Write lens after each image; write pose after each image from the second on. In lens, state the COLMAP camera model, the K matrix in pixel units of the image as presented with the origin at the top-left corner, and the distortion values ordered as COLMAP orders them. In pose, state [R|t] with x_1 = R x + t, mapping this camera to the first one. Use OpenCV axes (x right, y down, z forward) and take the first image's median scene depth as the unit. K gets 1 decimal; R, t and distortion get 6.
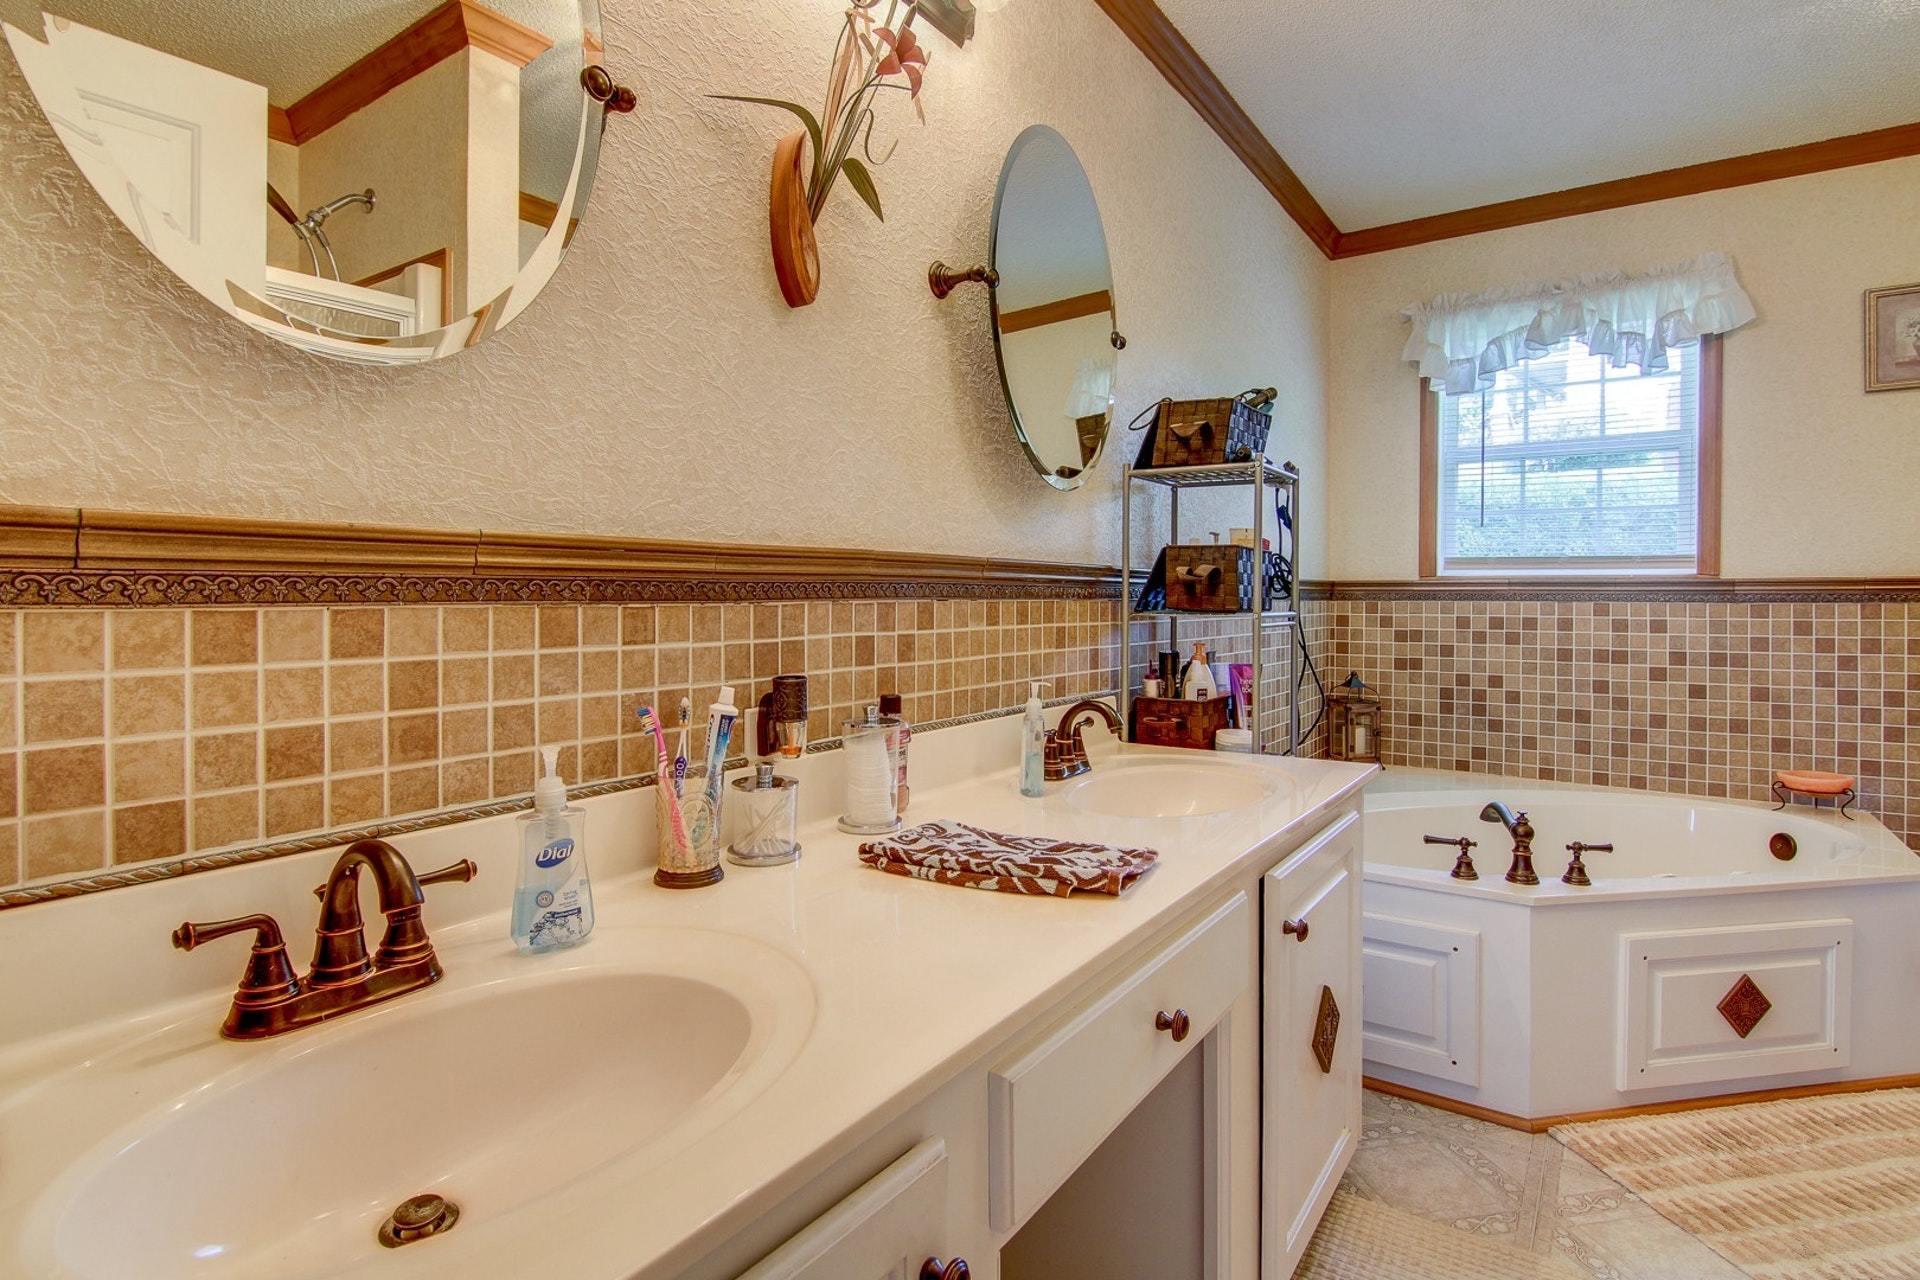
lens RADIAL K [[972.7, 0, 949.4], [0, 972.7, 601.5], [0, 0, 1]] dist [-0.002805, -0.006313]
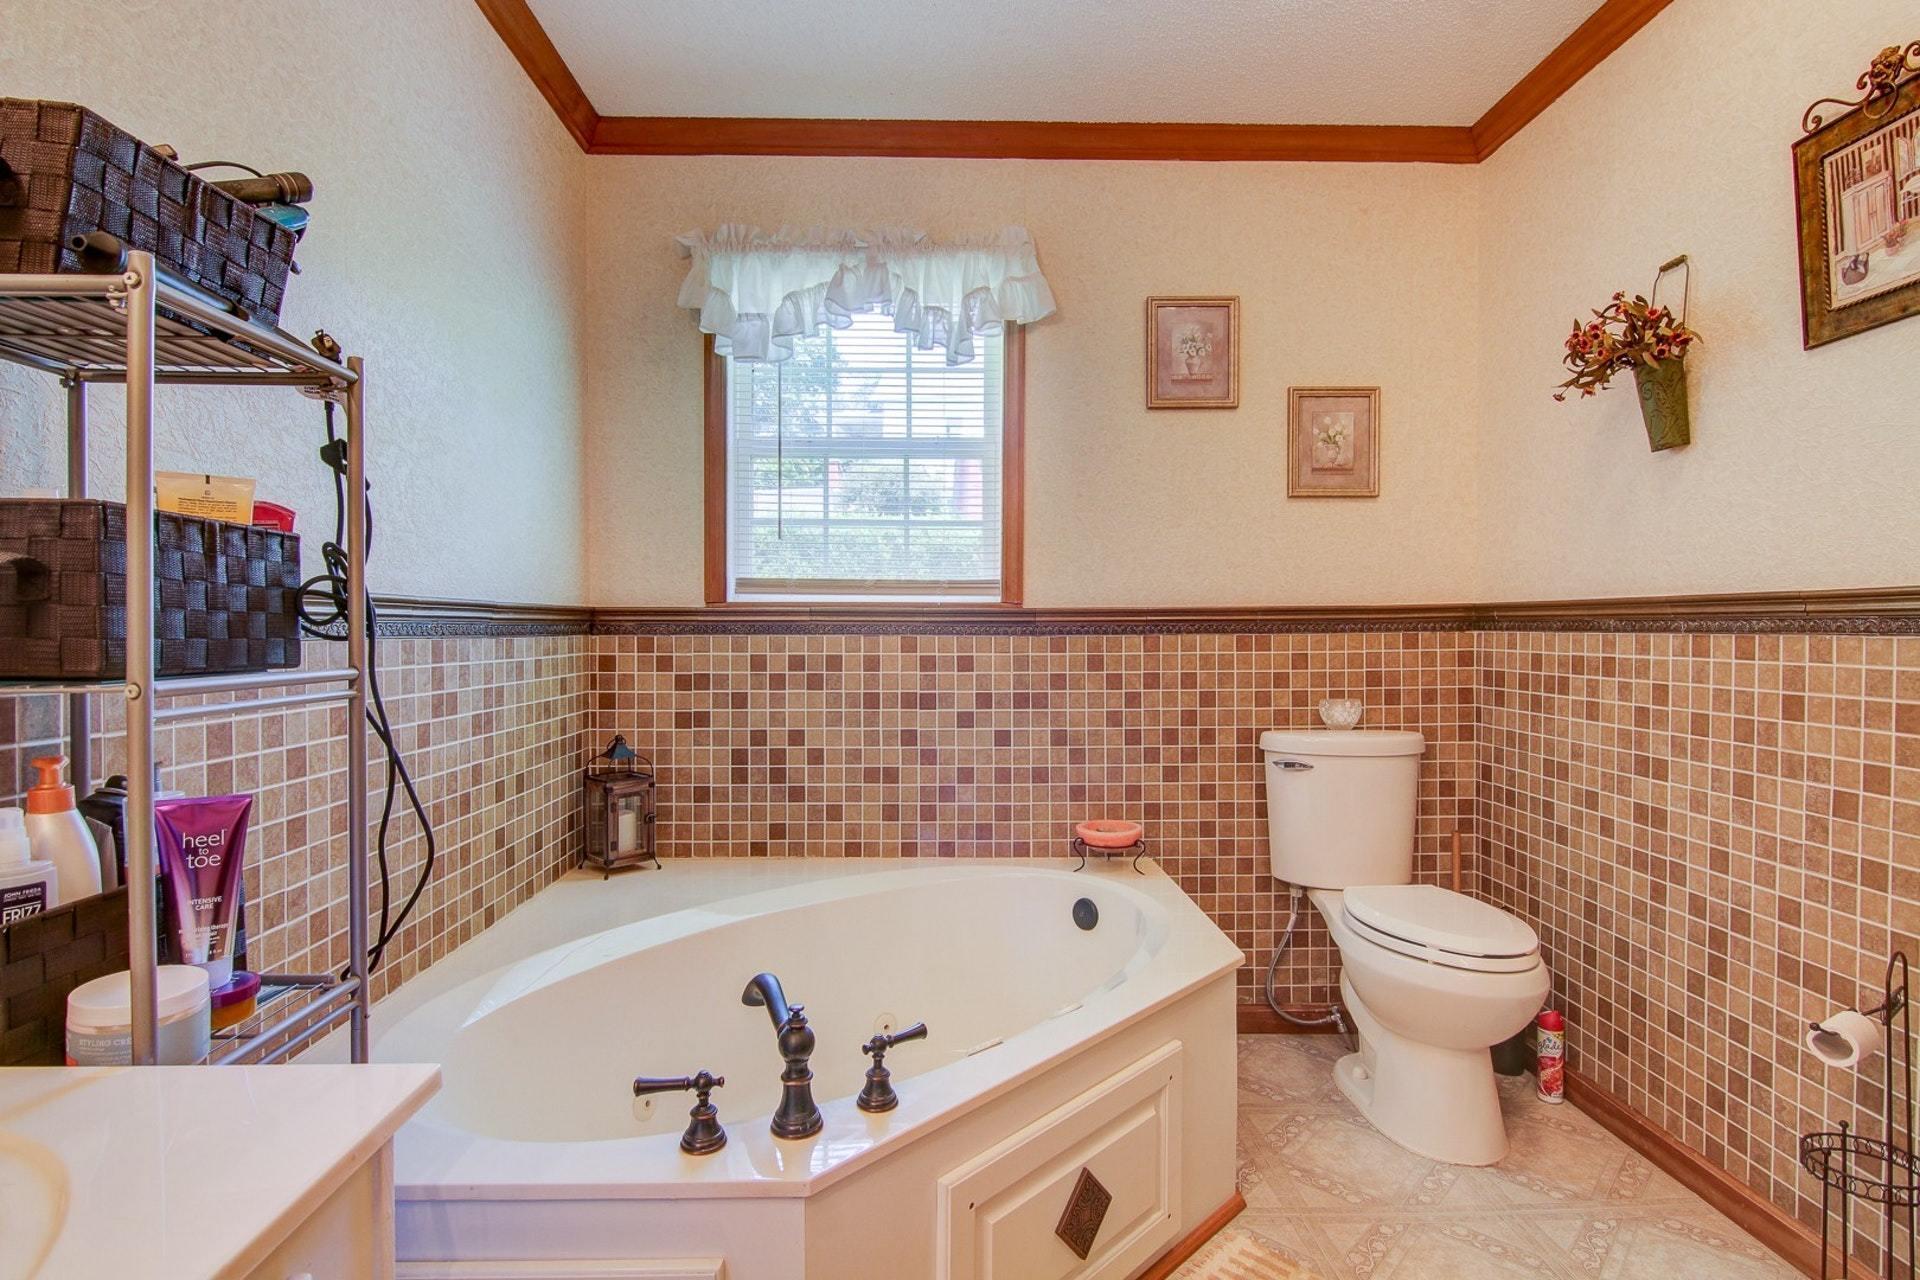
lens RADIAL K [[972.7, 0, 959.2], [0, 972.7, 632.0], [0, 0, 1]] dist [-0.002805, -0.006313]
pose [[0.799888, -0.006074, 0.600119, 0.218280], [0.005691, 0.999981, 0.002535, -0.004235], [-0.600122, 0.001387, 0.799907, 0.325031]]
